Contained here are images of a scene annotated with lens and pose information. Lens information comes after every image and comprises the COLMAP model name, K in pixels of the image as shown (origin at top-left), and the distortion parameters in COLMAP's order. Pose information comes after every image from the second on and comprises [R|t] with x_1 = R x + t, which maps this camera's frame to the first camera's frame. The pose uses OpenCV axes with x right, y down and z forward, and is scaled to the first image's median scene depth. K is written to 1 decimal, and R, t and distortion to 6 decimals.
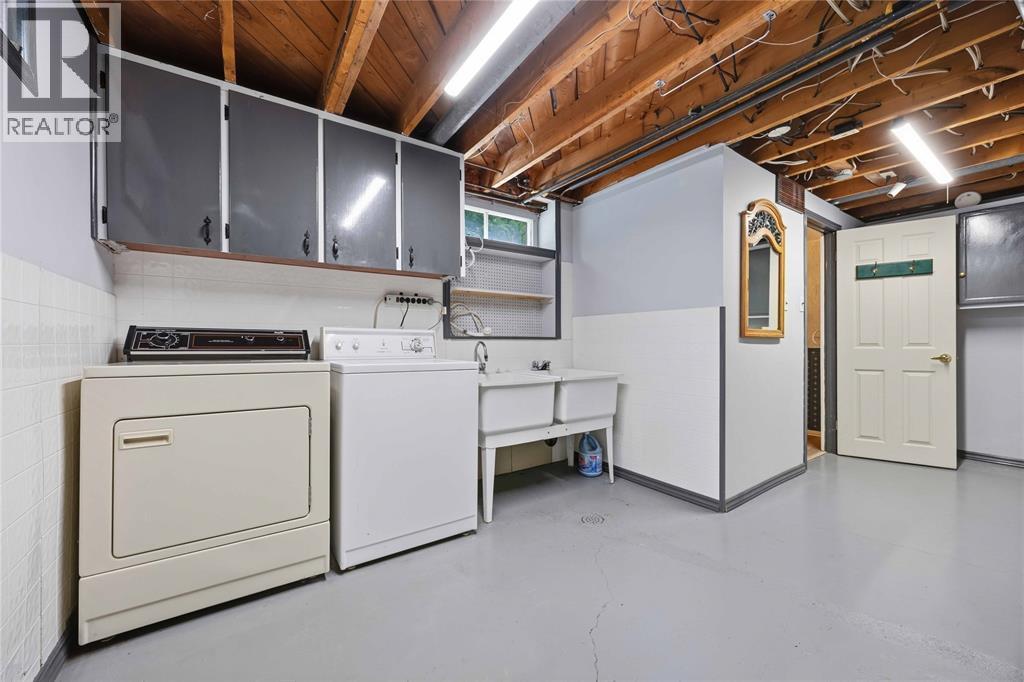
lens RADIAL K [[397.4, 0, 511.7], [0, 397.4, 344.4], [0, 0, 1]] dist [0.006349, -0.000718]
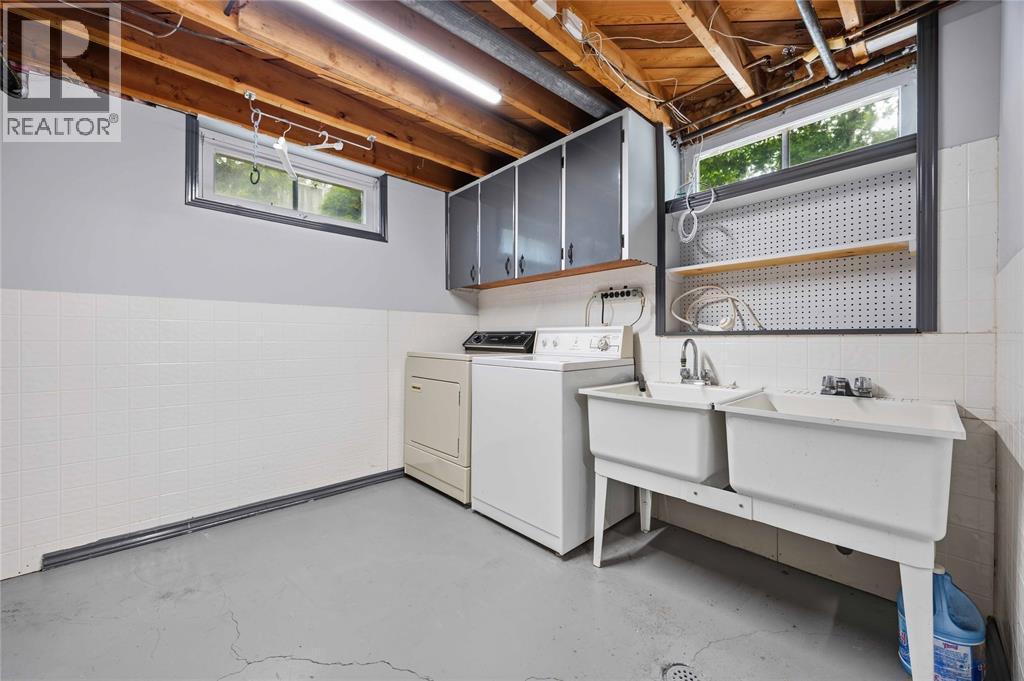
lens RADIAL K [[397.4, 0, 510.6], [0, 397.4, 338.2], [0, 0, 1]] dist [0.006349, -0.000718]
pose [[0.146165, -0.003619, -0.989254, 0.621217], [-0.001542, 0.999991, -0.003886, -0.005850], [0.989259, 0.002093, 0.146159, 0.624333]]
